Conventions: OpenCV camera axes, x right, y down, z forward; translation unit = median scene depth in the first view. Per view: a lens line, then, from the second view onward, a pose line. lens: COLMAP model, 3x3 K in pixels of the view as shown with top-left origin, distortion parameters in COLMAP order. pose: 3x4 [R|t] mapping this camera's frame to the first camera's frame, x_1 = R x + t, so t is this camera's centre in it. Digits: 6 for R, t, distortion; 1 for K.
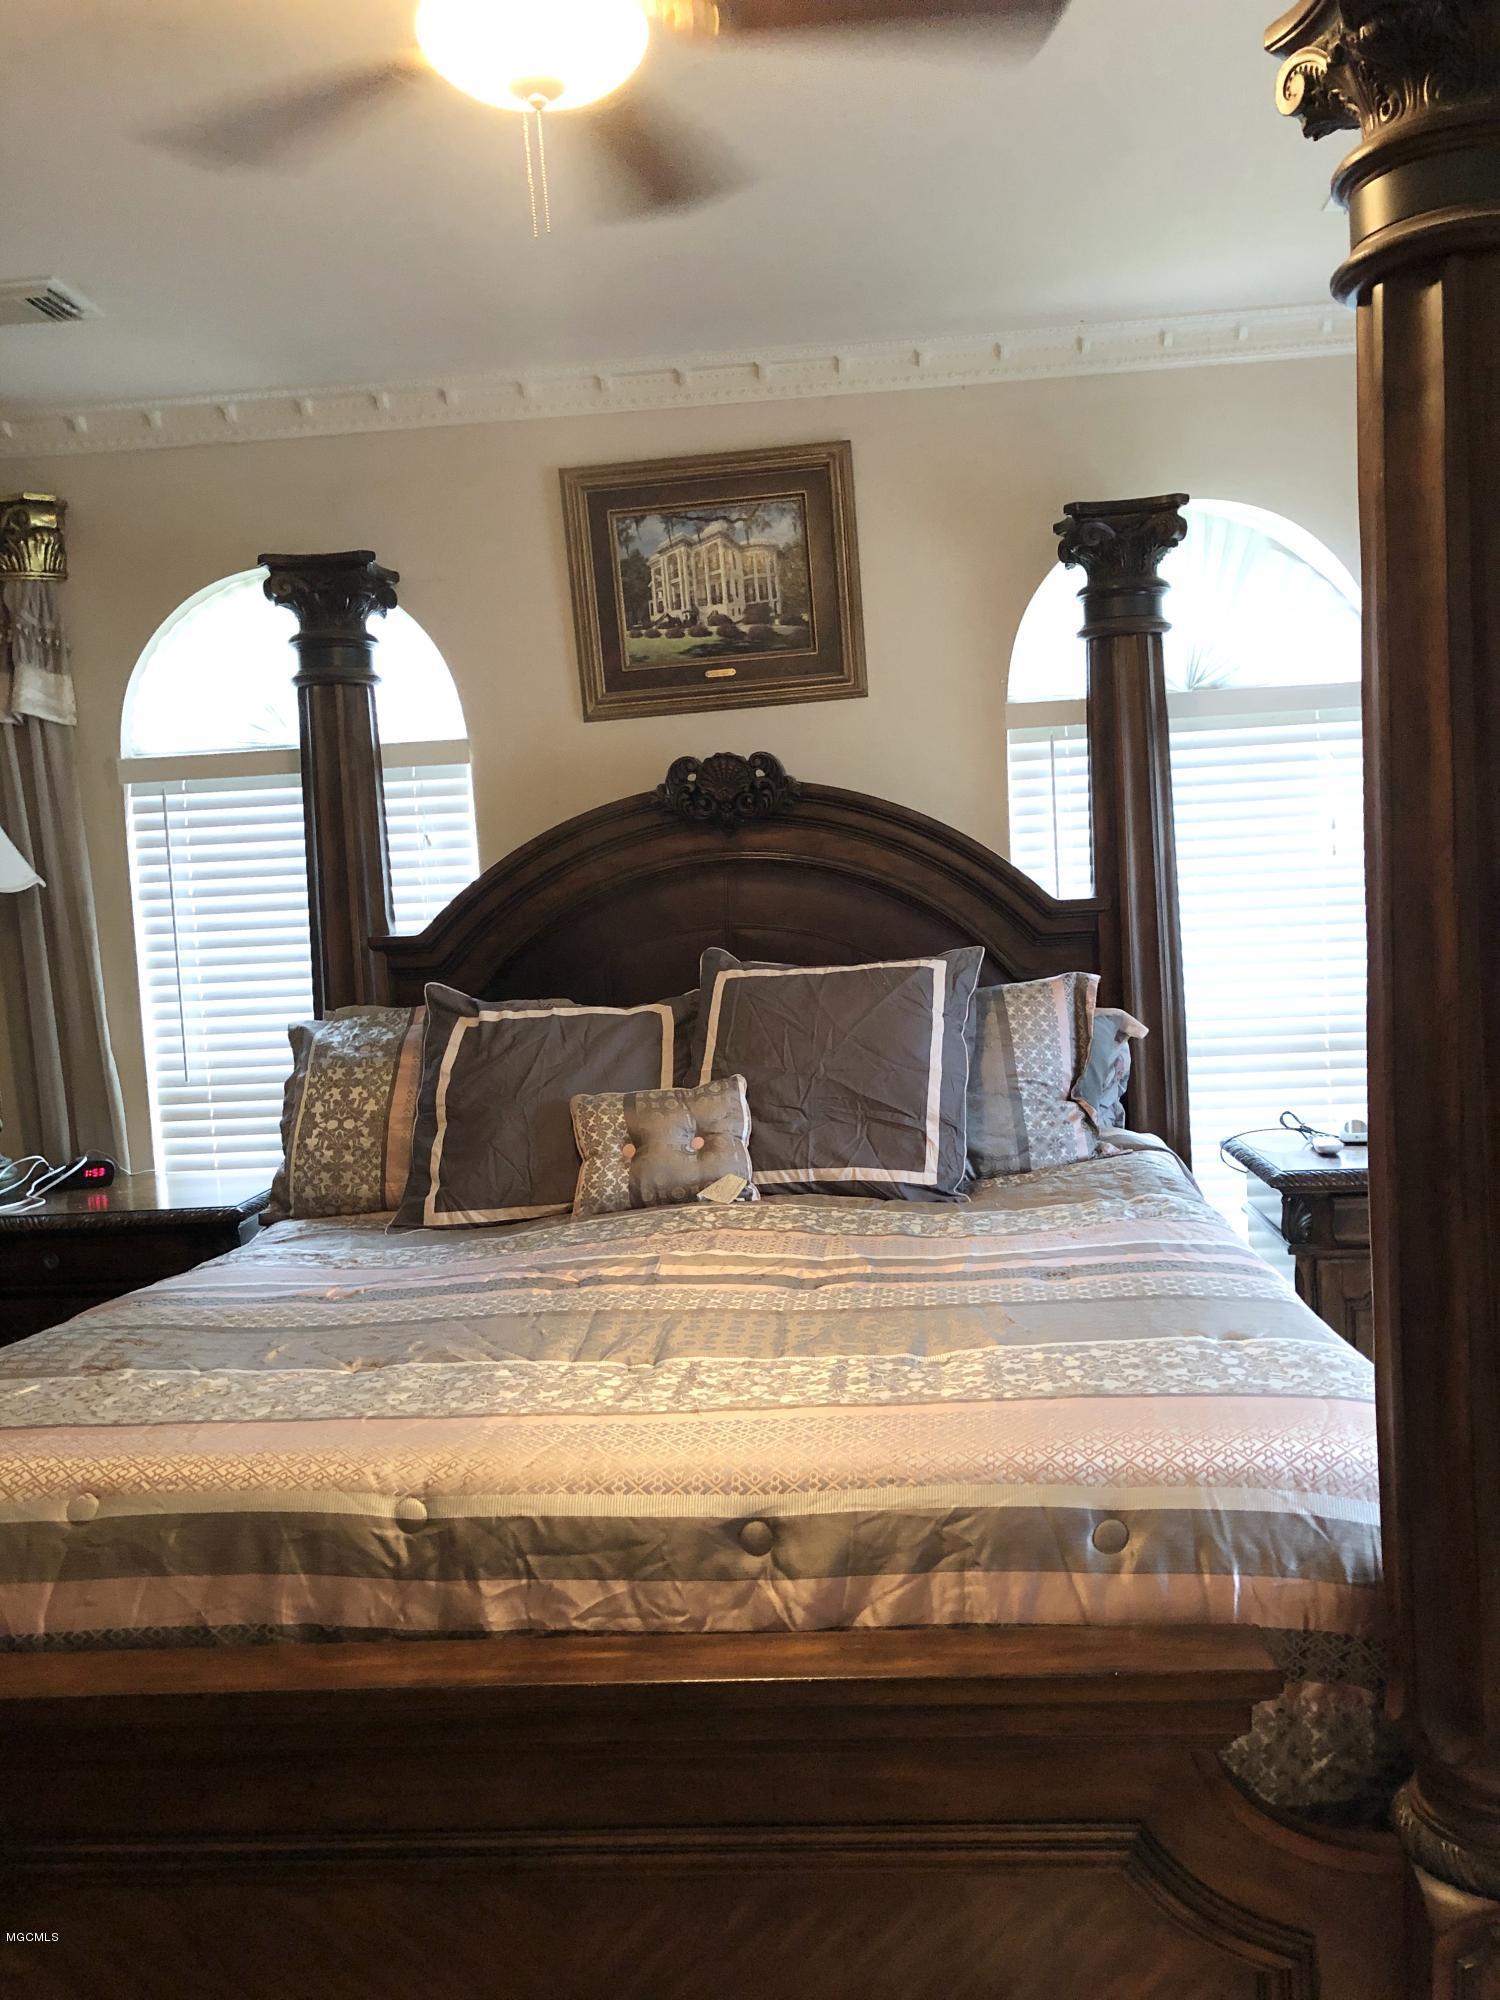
lens RADIAL K [[1616.6, 0, 750.0], [0, 1616.6, 1000.0], [0, 0, 1]] dist [0.005314, -0.002758]
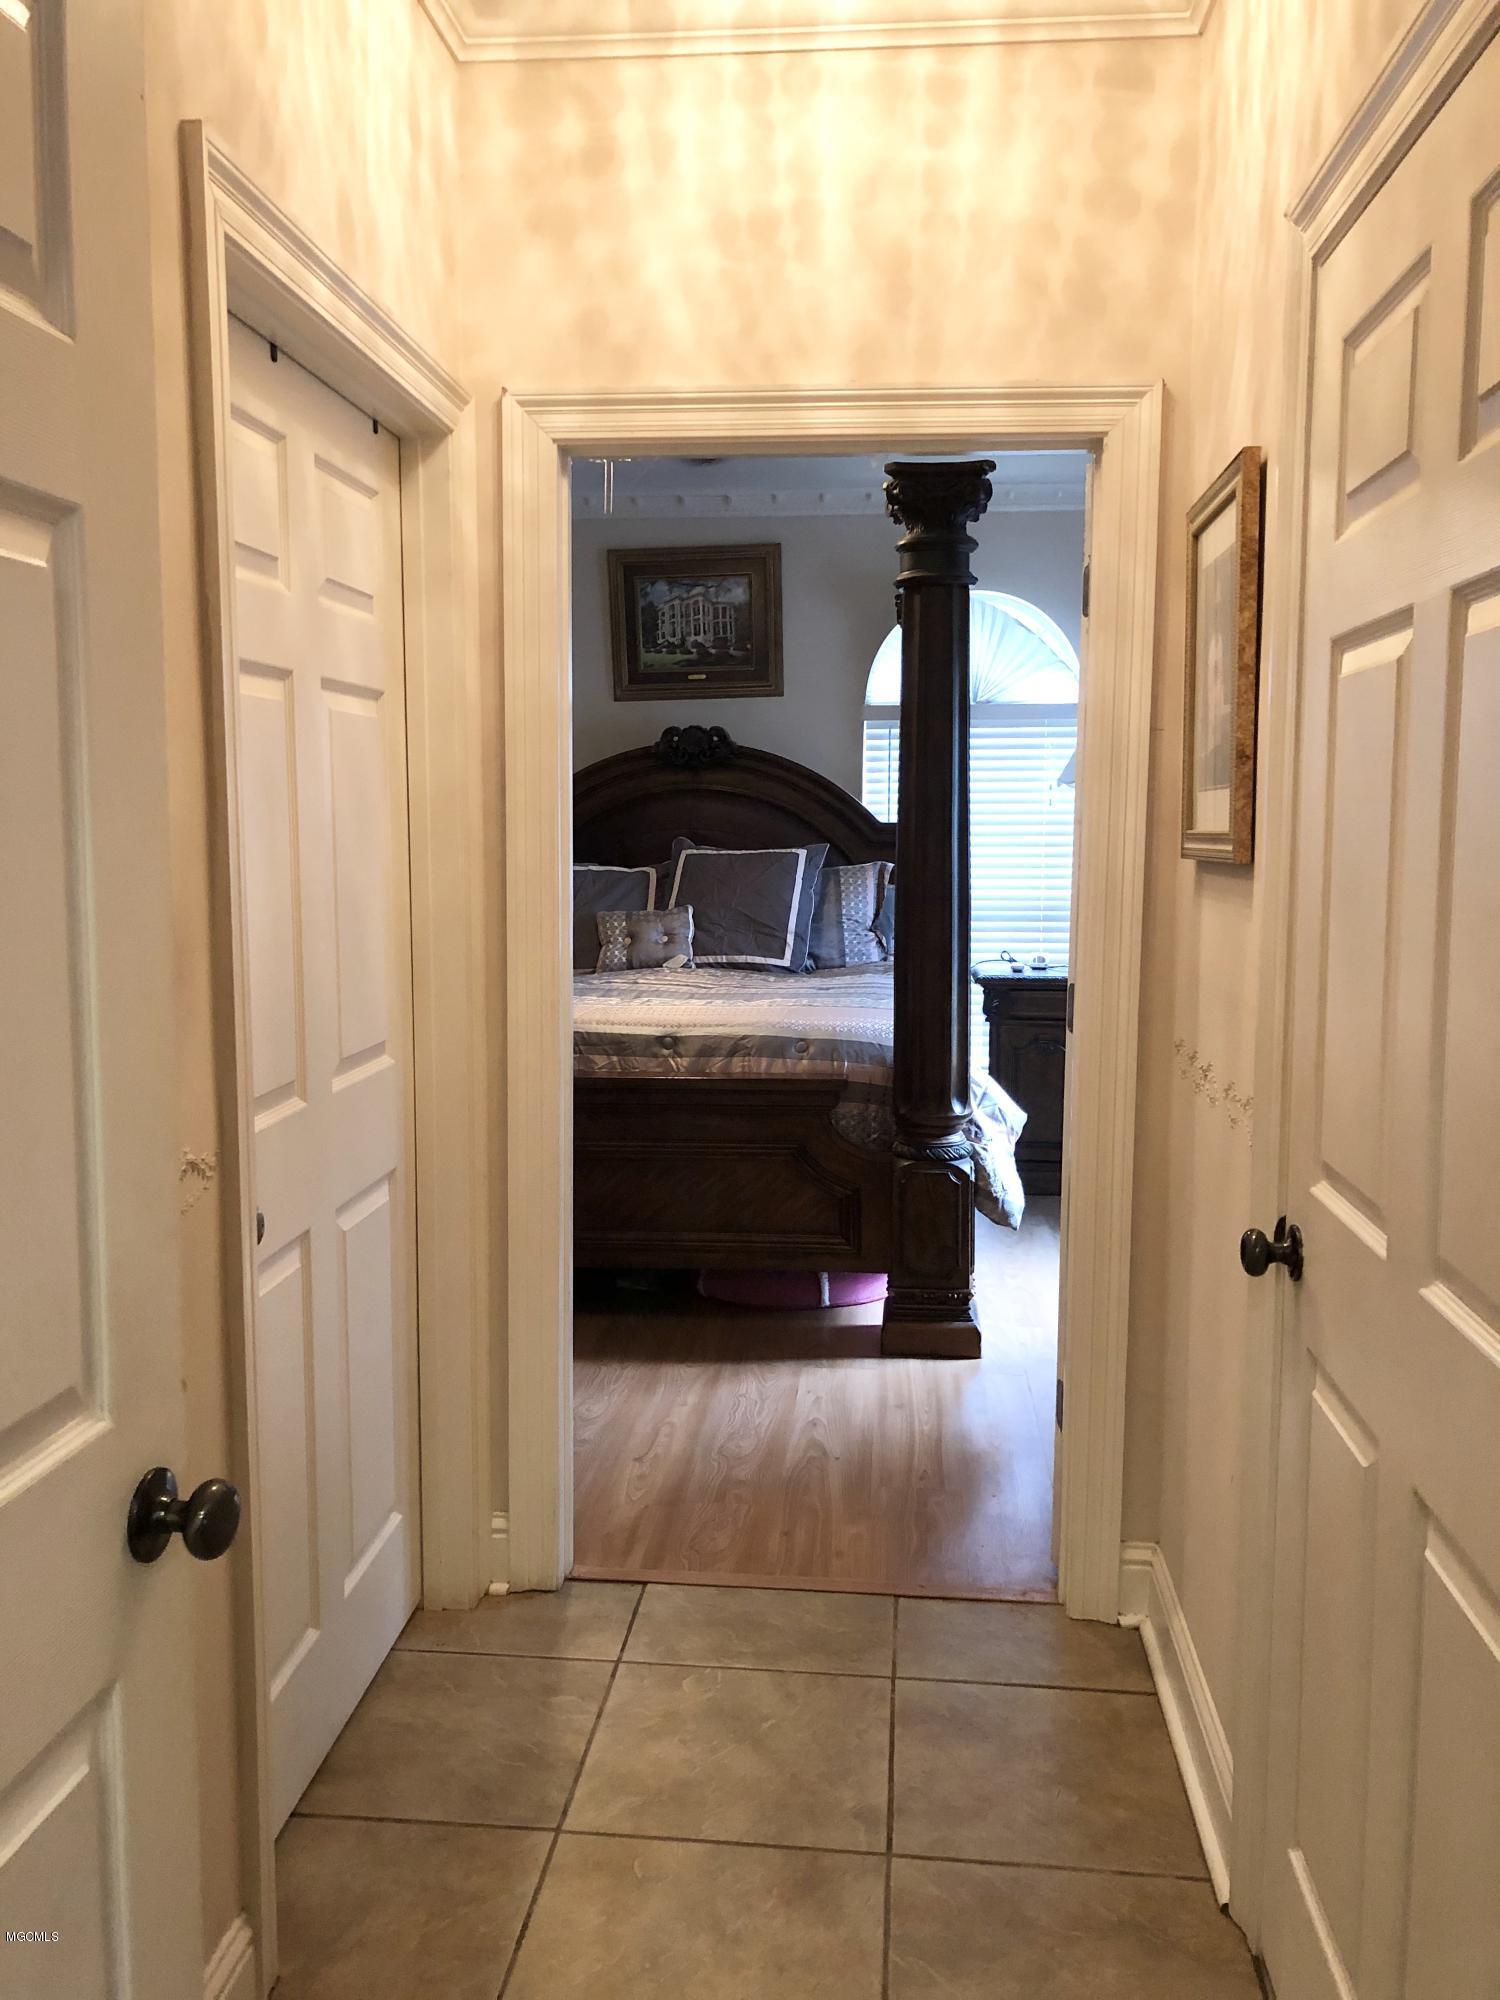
lens RADIAL K [[1673.6, 0, 750.0], [0, 1673.6, 1000.0], [0, 0, 1]] dist [0.119301, -0.001413]
pose [[0.998310, 0.057930, -0.004578, 0.073272], [-0.057763, 0.997861, 0.030603, 0.087412], [0.006341, -0.030287, 0.999521, -0.864431]]
